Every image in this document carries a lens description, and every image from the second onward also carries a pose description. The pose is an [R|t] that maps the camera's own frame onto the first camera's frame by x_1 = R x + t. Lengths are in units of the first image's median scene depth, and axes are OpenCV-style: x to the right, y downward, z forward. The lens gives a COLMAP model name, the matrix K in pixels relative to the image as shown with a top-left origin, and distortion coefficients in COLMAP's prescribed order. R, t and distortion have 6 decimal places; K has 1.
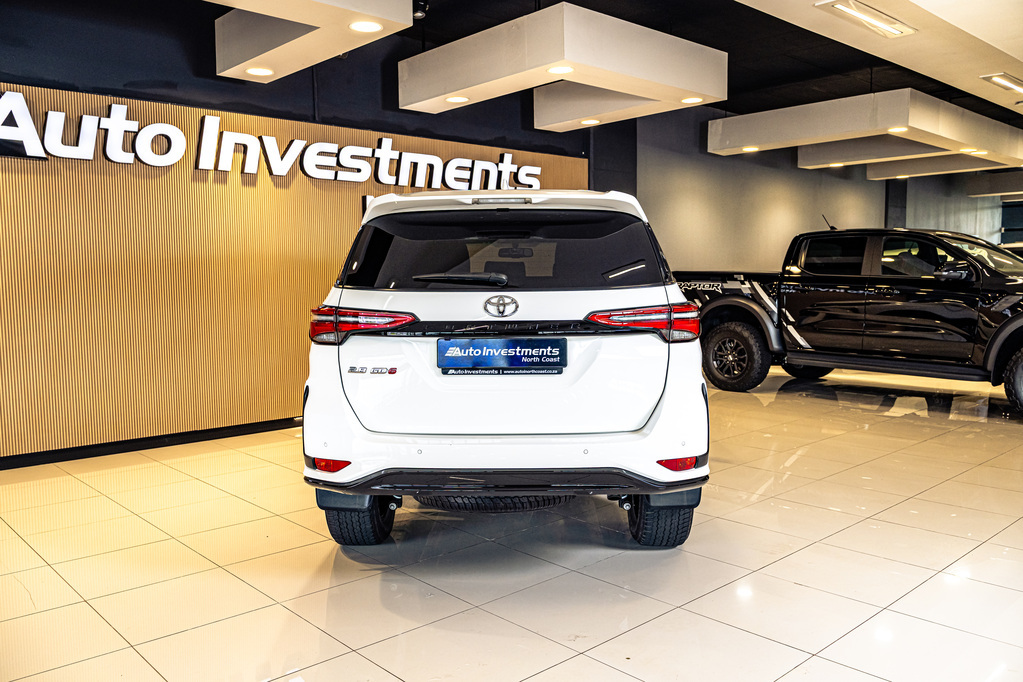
lens RADIAL K [[806.0, 0, 515.1], [0, 806.0, 333.9], [0, 0, 1]] dist [0.000523, -0.002635]
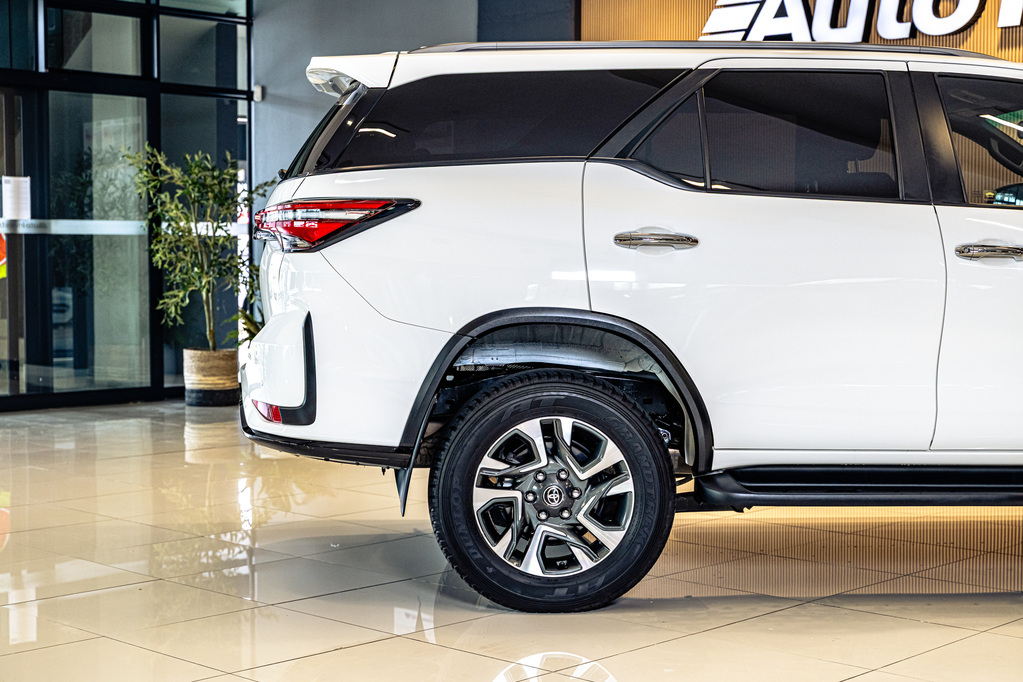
lens RADIAL K [[1626.9, 0, 511.6], [0, 1626.9, 346.5], [0, 0, 1]] dist [0.028853, 0.000000]
pose [[0.062374, 0.063863, -0.996008, 1.675849], [-0.075547, 0.995390, 0.059093, -0.004201], [0.995190, 0.071559, 0.066911, 1.049289]]
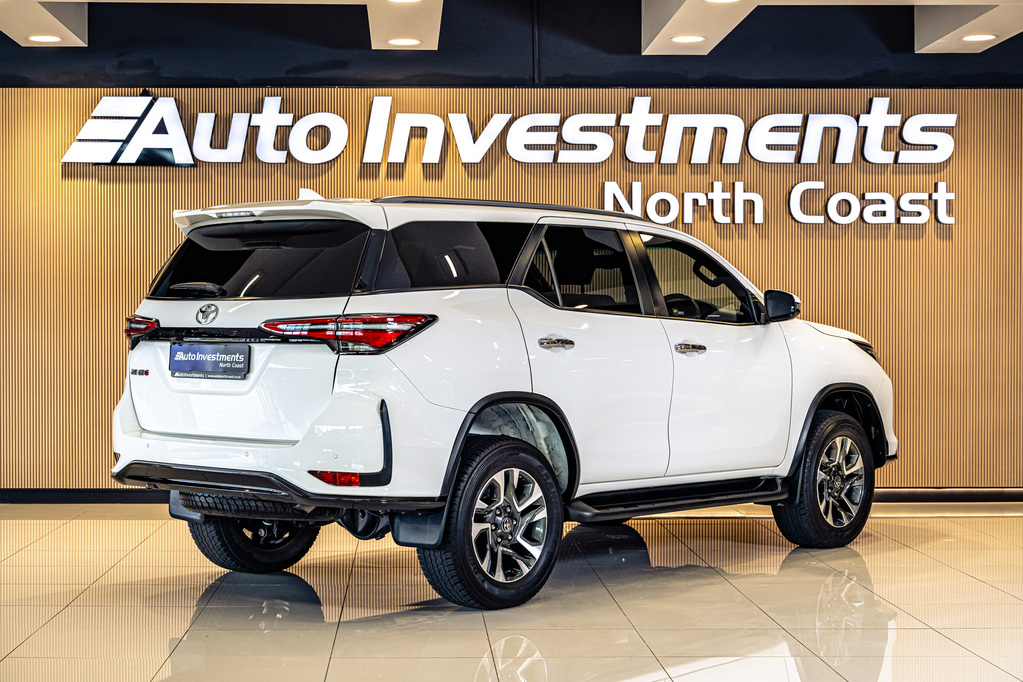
lens RADIAL K [[1793.0, 0, 509.6], [0, 1793.0, 339.2], [0, 0, 1]] dist [-0.007871, 0.000000]
pose [[0.760126, 0.016013, -0.649579, 1.704338], [-0.053800, 0.997815, -0.038359, 0.063757], [0.647545, 0.064105, 0.759326, -0.500990]]
